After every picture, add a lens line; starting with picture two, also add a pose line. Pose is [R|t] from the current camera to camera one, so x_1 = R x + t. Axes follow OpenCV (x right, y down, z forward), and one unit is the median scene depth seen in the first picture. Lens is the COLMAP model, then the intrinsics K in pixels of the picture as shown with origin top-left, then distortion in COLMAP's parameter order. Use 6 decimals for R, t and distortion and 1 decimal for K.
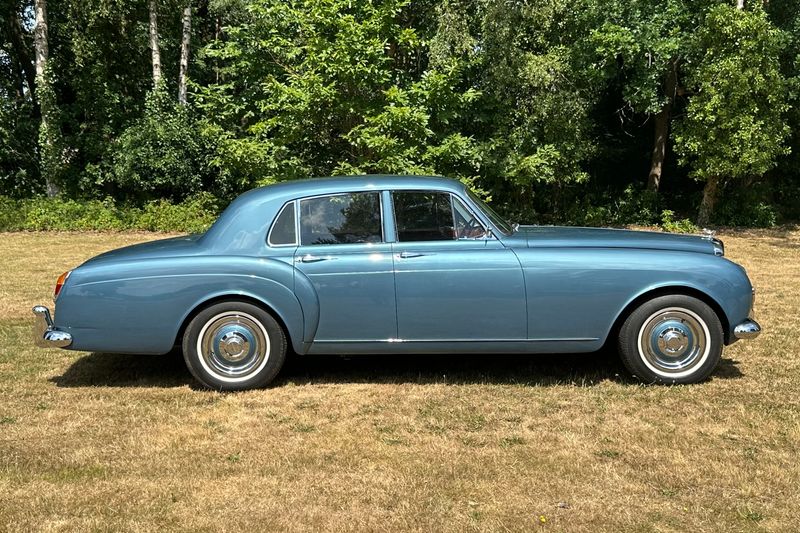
lens RADIAL K [[1000.2, 0, 362.2], [0, 1000.2, 265.4], [0, 0, 1]] dist [0.299681, -0.893023]
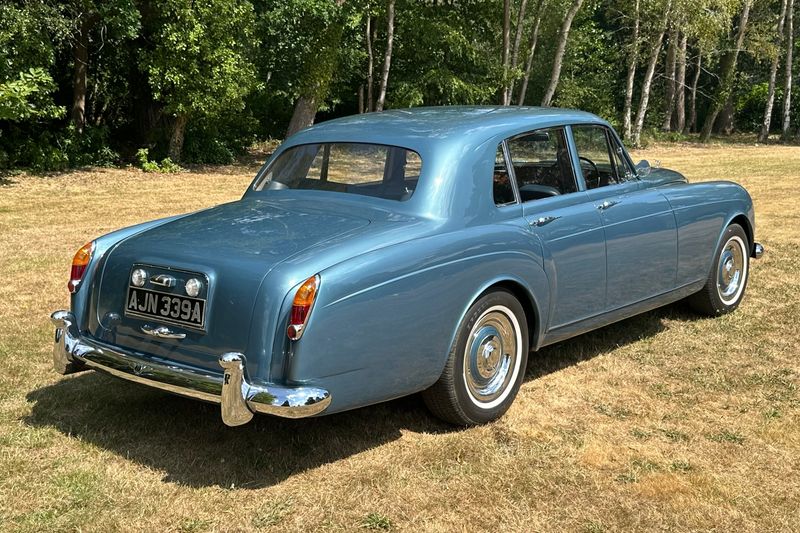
lens RADIAL K [[1029.5, 0, 380.9], [0, 1029.5, 264.7], [0, 0, 1]] dist [0.258536, -0.871764]
pose [[0.589951, -0.116186, 0.799036, -0.356929], [0.070209, 0.993226, 0.092585, -0.024972], [-0.804381, 0.001479, 0.594113, 0.304713]]
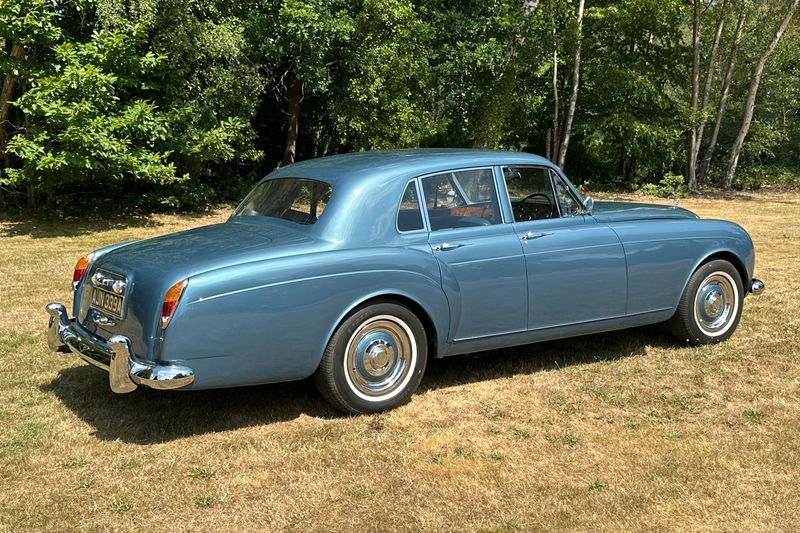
lens RADIAL K [[998.6, 0, 381.0], [0, 998.6, 255.6], [0, 0, 1]] dist [0.096298, -0.043806]
pose [[0.793293, -0.059329, 0.605942, -0.303992], [0.051821, 0.998209, 0.029893, -0.013235], [-0.606630, 0.007687, 0.794947, 0.174954]]
